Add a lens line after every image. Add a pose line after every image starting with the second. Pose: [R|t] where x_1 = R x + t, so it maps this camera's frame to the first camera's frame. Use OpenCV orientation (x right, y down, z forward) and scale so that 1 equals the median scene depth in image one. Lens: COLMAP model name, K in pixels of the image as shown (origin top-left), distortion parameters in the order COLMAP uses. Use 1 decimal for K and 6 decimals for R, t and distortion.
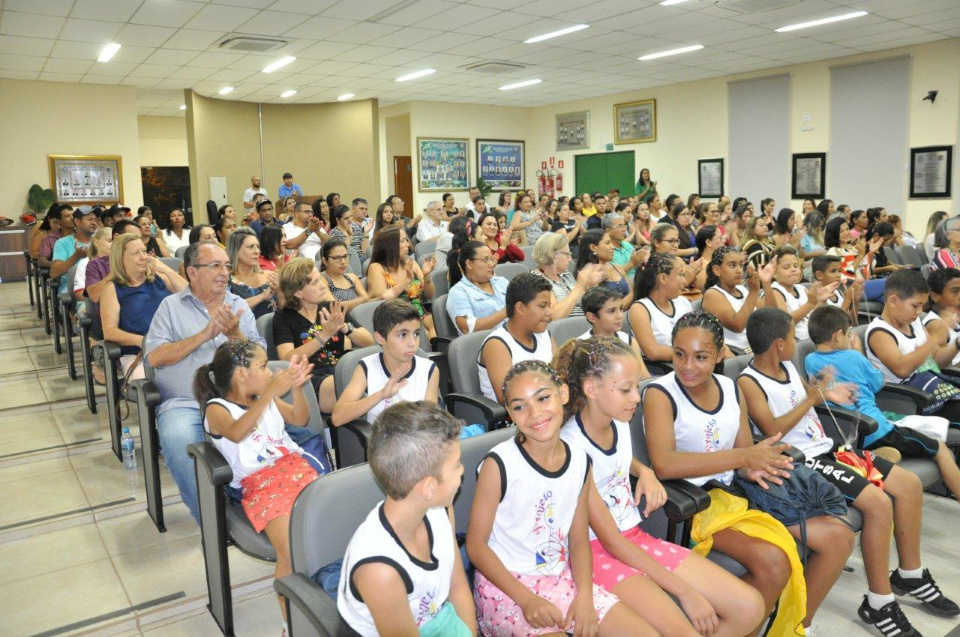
lens RADIAL K [[737.9, 0, 480.0], [0, 737.9, 318.5], [0, 0, 1]] dist [-0.159379, 0.116344]
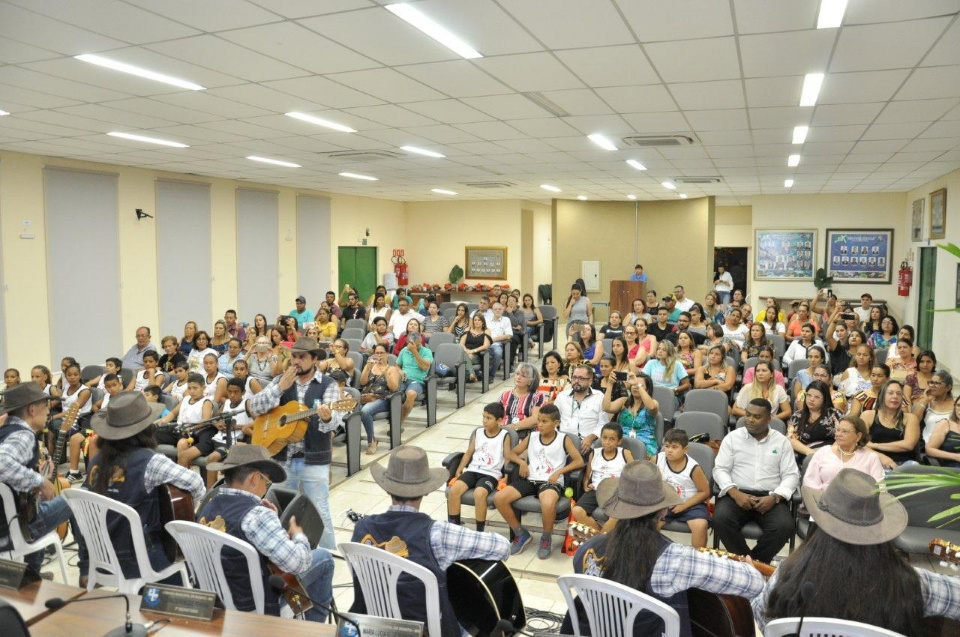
lens RADIAL K [[737.9, 0, 480.0], [0, 737.9, 318.5], [0, 0, 1]] dist [-0.159379, 0.116344]
pose [[0.563617, 0.093563, -0.820720, 0.551925], [-0.143347, 0.989568, 0.014370, -0.076104], [0.813503, 0.109549, 0.571150, 0.089836]]
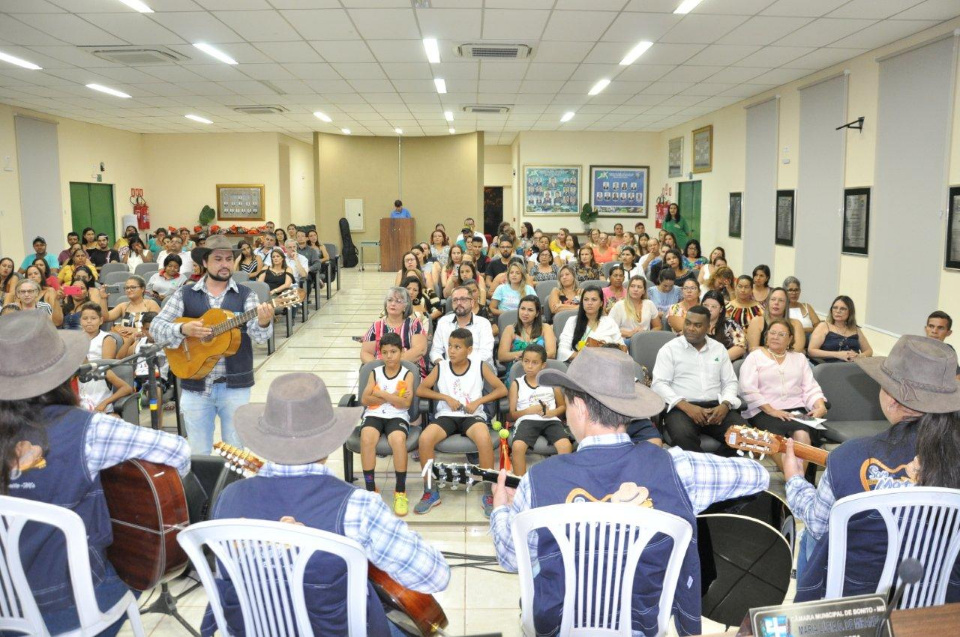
lens RADIAL K [[737.9, 0, 480.0], [0, 737.9, 318.5], [0, 0, 1]] dist [-0.159379, 0.116344]
pose [[0.834396, 0.106251, -0.540828, 0.457365], [-0.107078, 0.993797, 0.030039, -0.049392], [0.540664, 0.032847, 0.840597, 0.071117]]
